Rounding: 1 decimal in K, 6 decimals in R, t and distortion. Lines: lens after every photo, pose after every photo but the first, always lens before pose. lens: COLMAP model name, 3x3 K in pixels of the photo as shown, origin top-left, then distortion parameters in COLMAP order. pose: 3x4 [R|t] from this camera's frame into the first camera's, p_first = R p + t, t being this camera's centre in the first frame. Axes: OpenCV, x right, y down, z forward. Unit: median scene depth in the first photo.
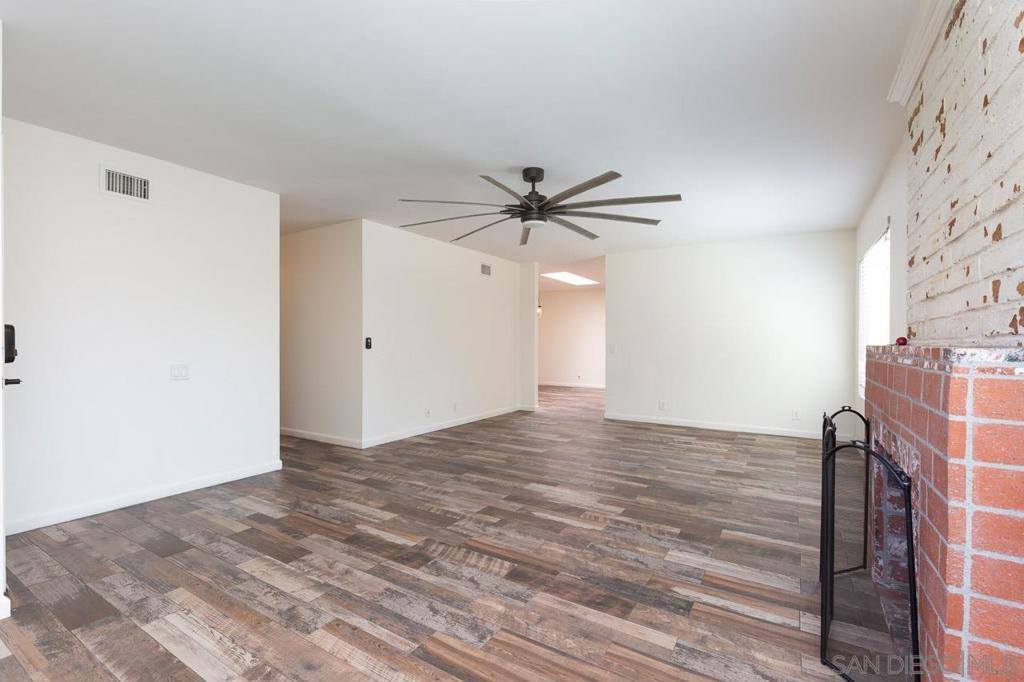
lens RADIAL K [[464.0, 0, 510.1], [0, 464.0, 343.8], [0, 0, 1]] dist [0.000306, -0.000870]
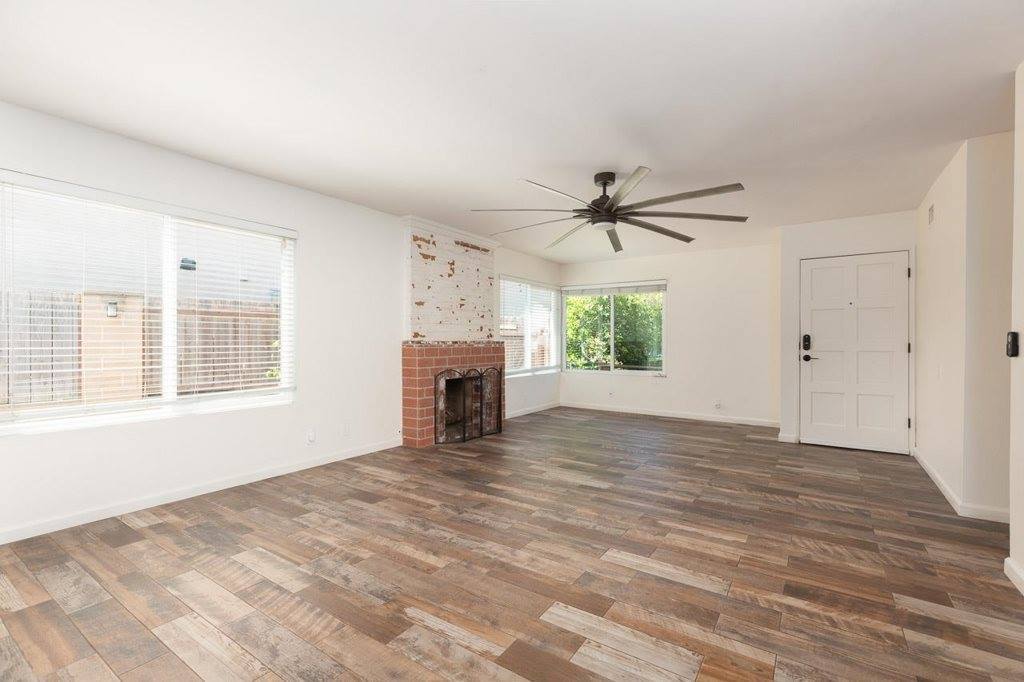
lens RADIAL K [[464.0, 0, 511.3], [0, 464.0, 338.5], [0, 0, 1]] dist [0.000306, -0.000870]
pose [[-0.999243, -0.005283, 0.038553, 0.209231], [-0.005321, 0.999985, -0.000866, -0.004633], [-0.038548, -0.001071, -0.999256, 1.981693]]
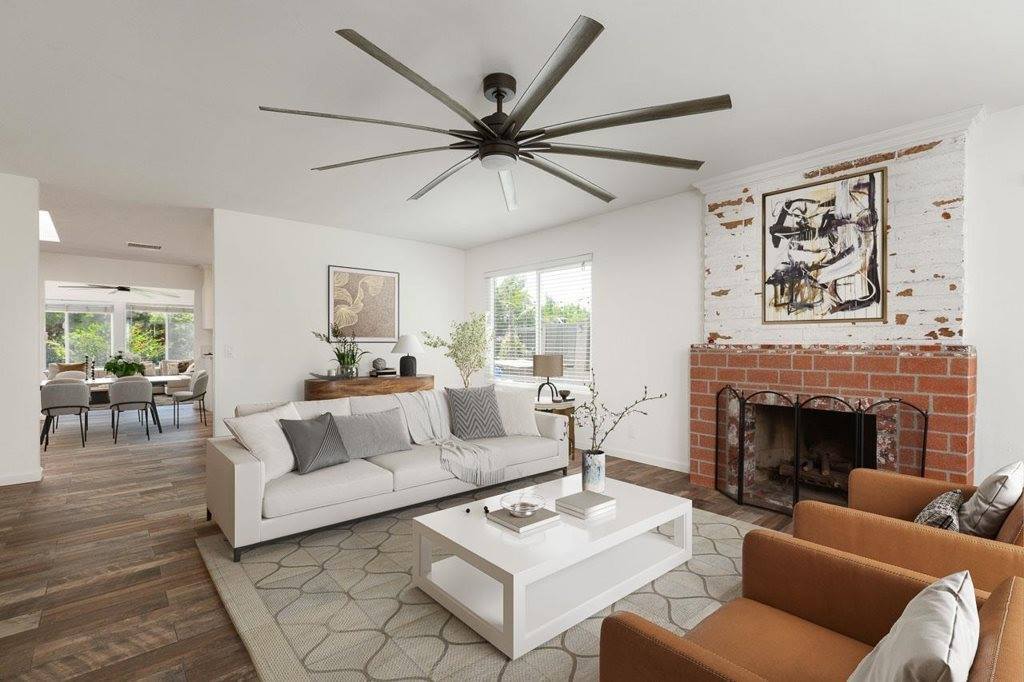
lens RADIAL K [[464.0, 0, 510.4], [0, 464.0, 347.6], [0, 0, 1]] dist [0.000306, -0.000870]
pose [[0.296177, -0.009149, 0.955089, -0.577915], [0.002082, 0.999958, 0.008933, -0.000132], [-0.955131, -0.000657, 0.296184, 0.733238]]
